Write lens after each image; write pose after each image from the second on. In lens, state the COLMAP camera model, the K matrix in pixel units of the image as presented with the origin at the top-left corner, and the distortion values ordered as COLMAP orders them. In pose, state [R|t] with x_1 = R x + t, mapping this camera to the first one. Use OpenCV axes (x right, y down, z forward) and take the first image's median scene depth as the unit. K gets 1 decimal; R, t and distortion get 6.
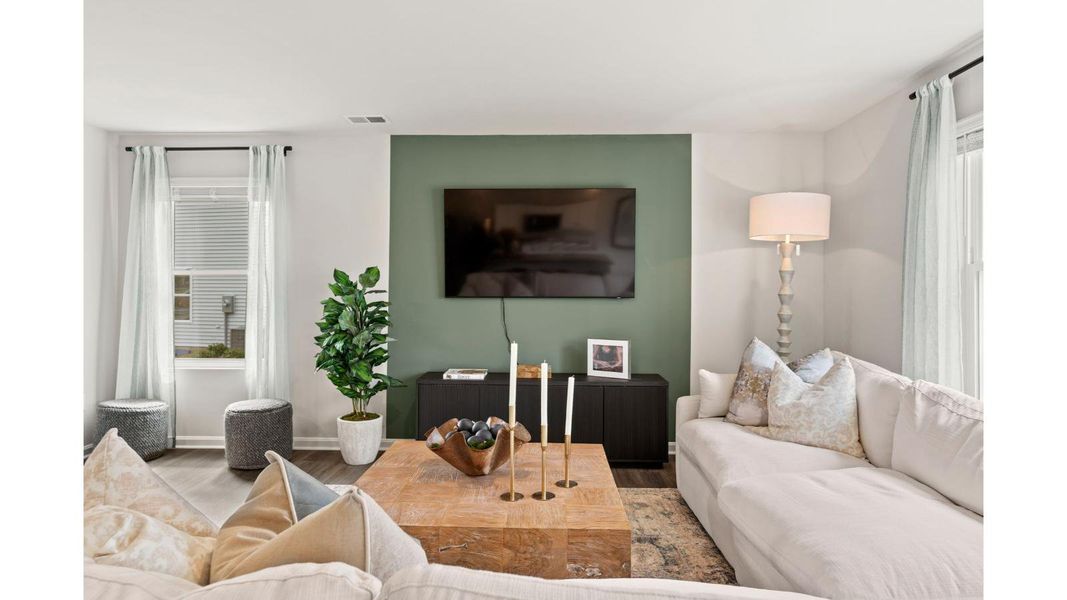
lens RADIAL K [[609.2, 0, 525.3], [0, 609.2, 300.5], [0, 0, 1]] dist [-0.000751, 0.002858]
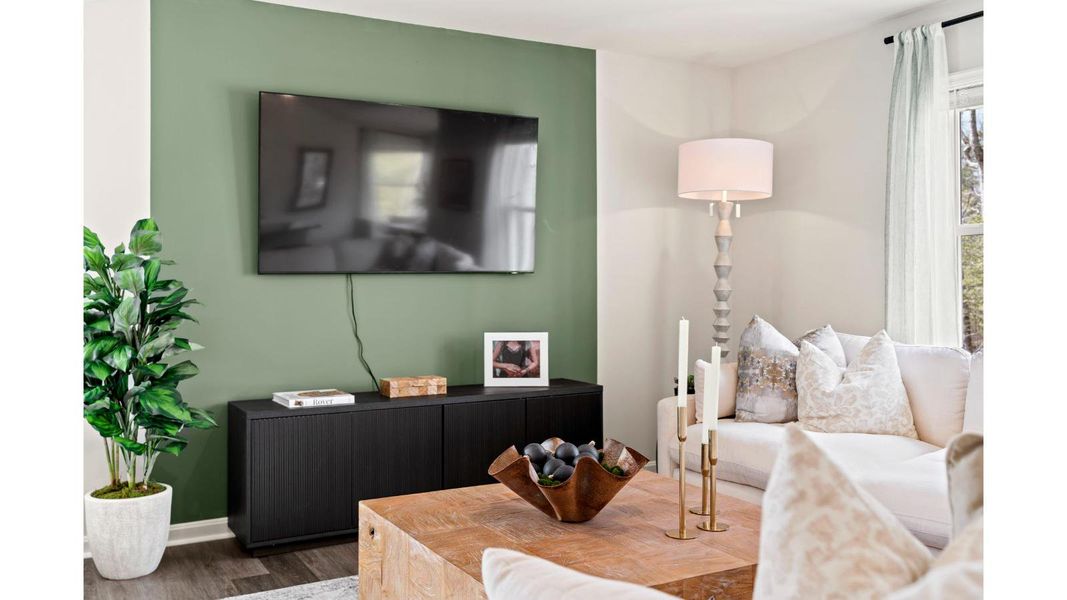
lens RADIAL K [[937.1, 0, 536.5], [0, 937.1, 289.5], [0, 0, 1]] dist [0.013777, -0.007738]
pose [[0.844380, -0.015168, 0.535529, -0.442088], [0.019439, 0.999808, -0.002331, 0.019802], [-0.535391, 0.012378, 0.844513, 0.091677]]
